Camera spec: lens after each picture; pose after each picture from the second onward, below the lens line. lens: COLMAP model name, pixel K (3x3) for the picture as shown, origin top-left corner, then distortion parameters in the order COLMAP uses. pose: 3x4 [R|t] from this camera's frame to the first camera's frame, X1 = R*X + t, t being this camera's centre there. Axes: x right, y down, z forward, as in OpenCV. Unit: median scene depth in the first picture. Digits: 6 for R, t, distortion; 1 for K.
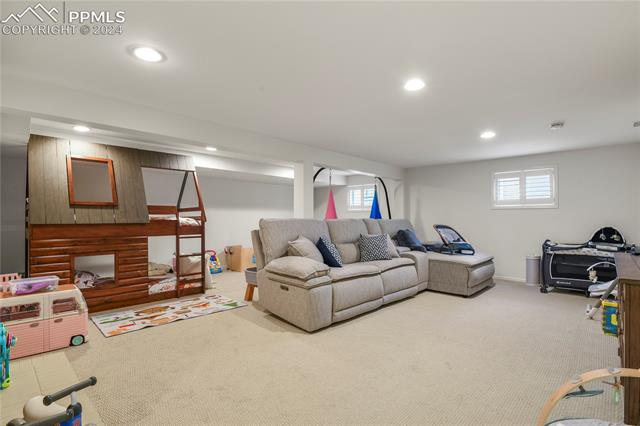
lens RADIAL K [[310.6, 0, 322.4], [0, 310.6, 217.0], [0, 0, 1]] dist [-0.008246, -0.000602]
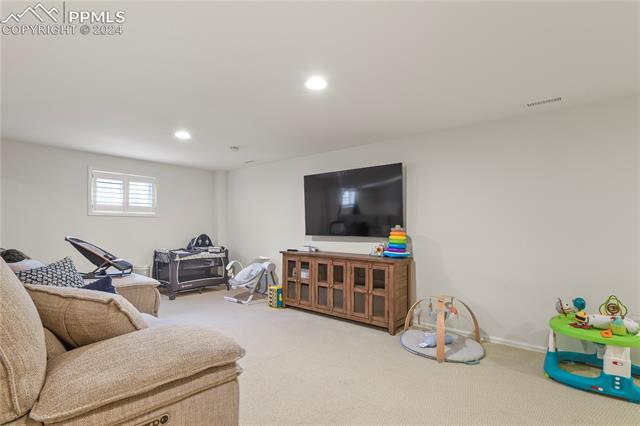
lens RADIAL K [[310.6, 0, 321.3], [0, 310.6, 215.9], [0, 0, 1]] dist [-0.008246, -0.000602]
pose [[-0.051935, 0.032976, 0.998106, -0.296281], [-0.008457, 0.999404, -0.033459, -0.002290], [-0.998615, -0.010179, -0.051625, 0.491224]]
